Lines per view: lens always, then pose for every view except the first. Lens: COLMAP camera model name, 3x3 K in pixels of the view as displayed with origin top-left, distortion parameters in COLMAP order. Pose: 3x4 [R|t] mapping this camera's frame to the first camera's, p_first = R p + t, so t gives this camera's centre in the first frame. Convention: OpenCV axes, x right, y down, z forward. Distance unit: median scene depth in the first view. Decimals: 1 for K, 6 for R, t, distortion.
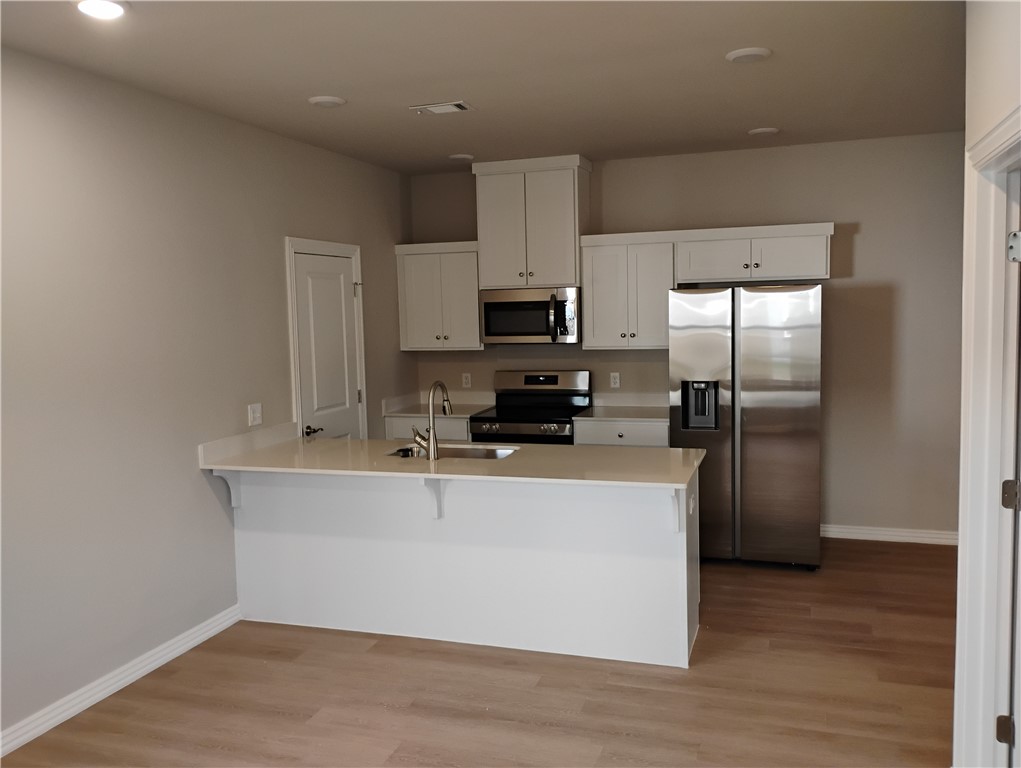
lens RADIAL K [[846.6, 0, 510.6], [0, 846.6, 377.6], [0, 0, 1]] dist [0.047371, -0.018661]
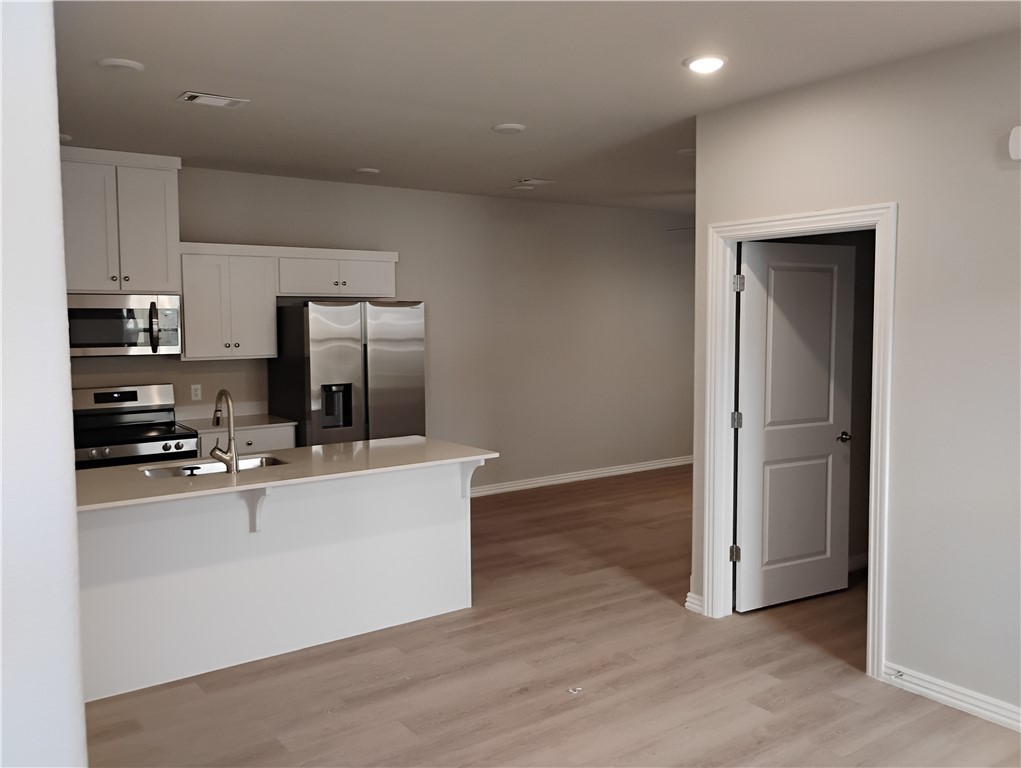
lens RADIAL K [[846.6, 0, 514.0], [0, 846.6, 389.6], [0, 0, 1]] dist [0.047371, -0.018661]
pose [[0.584831, -0.050201, 0.809601, -0.539095], [0.059063, 0.998069, 0.019222, 0.002994], [-0.809002, 0.036576, 0.586666, 0.152661]]
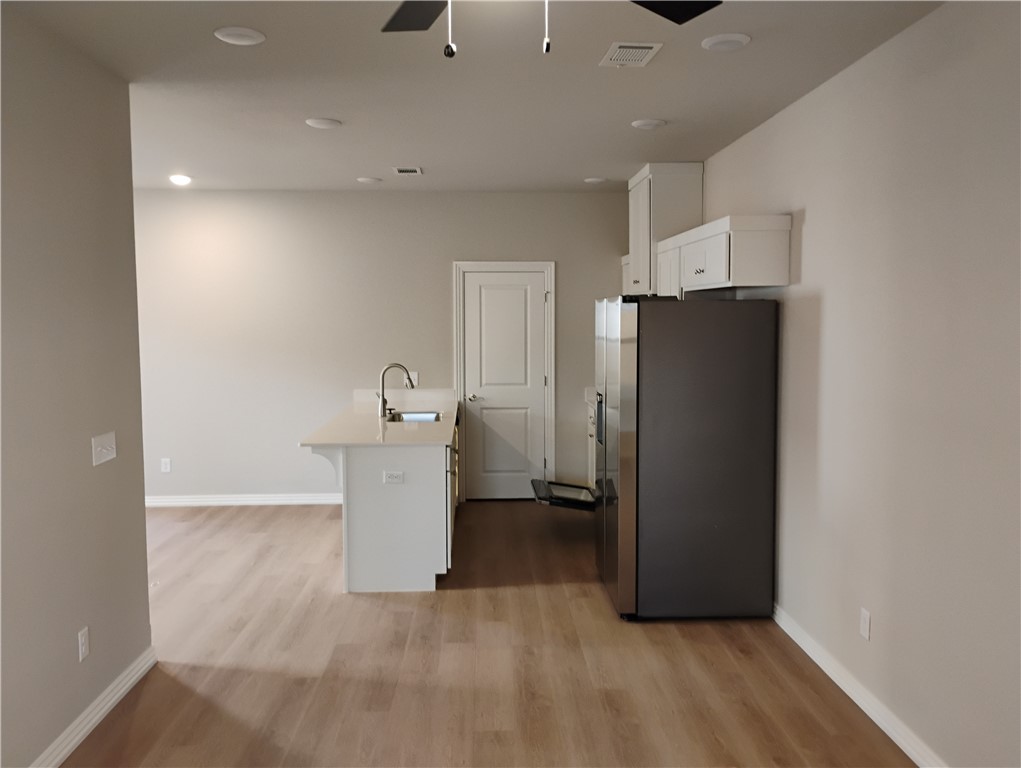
lens RADIAL K [[846.6, 0, 507.2], [0, 846.6, 381.2], [0, 0, 1]] dist [0.047371, -0.018661]
pose [[0.357259, 0.098013, -0.928848, 1.072645], [-0.081253, 0.993970, 0.073633, -0.072249], [0.930464, 0.049166, 0.363069, 0.537852]]
